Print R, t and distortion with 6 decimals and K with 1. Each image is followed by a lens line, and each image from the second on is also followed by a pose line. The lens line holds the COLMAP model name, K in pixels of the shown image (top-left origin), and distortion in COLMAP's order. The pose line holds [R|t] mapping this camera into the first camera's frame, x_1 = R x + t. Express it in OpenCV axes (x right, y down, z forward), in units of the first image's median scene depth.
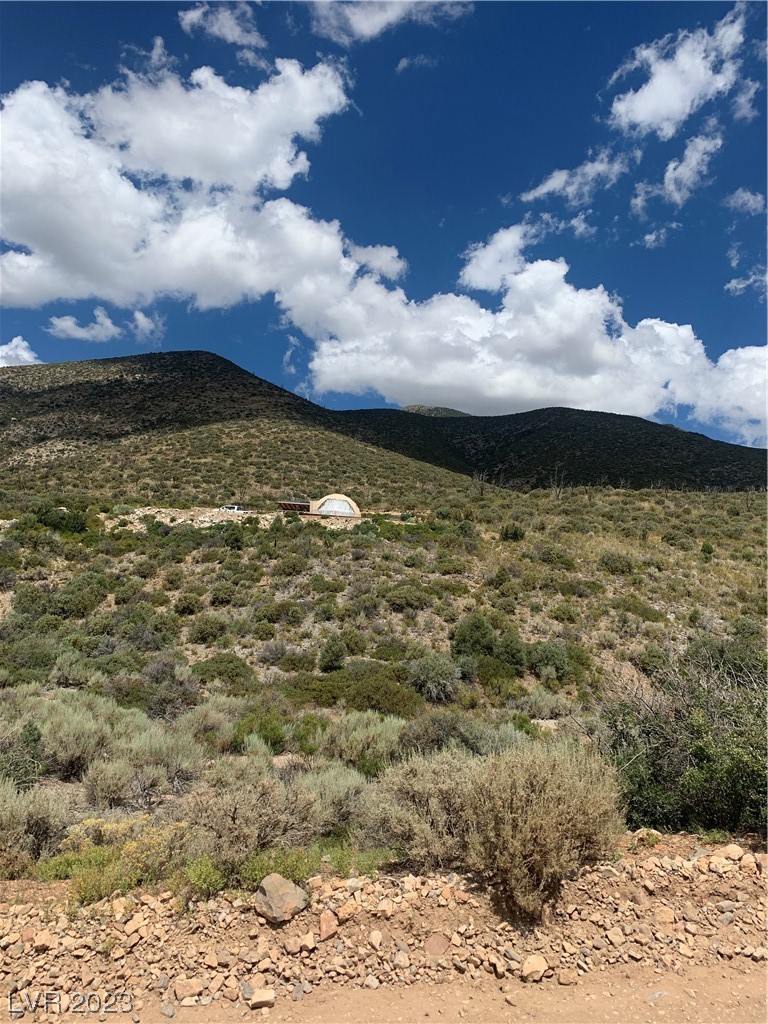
lens RADIAL K [[813.4, 0, 389.3], [0, 813.4, 515.2], [0, 0, 1]] dist [0.081903, -0.031012]
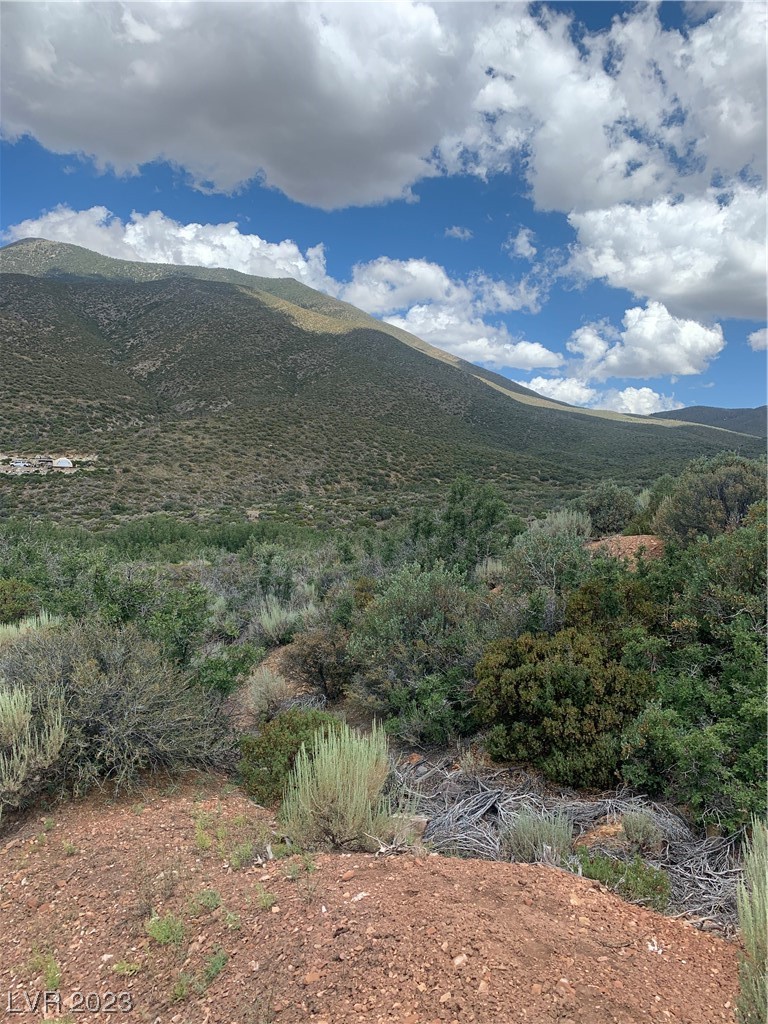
lens RADIAL K [[813.4, 0, 389.3], [0, 813.4, 515.2], [0, 0, 1]] dist [0.081903, -0.031012]
pose [[0.911205, -0.074510, 0.405158, -0.034121], [-0.007545, 0.980323, 0.197254, -0.067299], [-0.411883, -0.182795, 0.892714, -0.352246]]
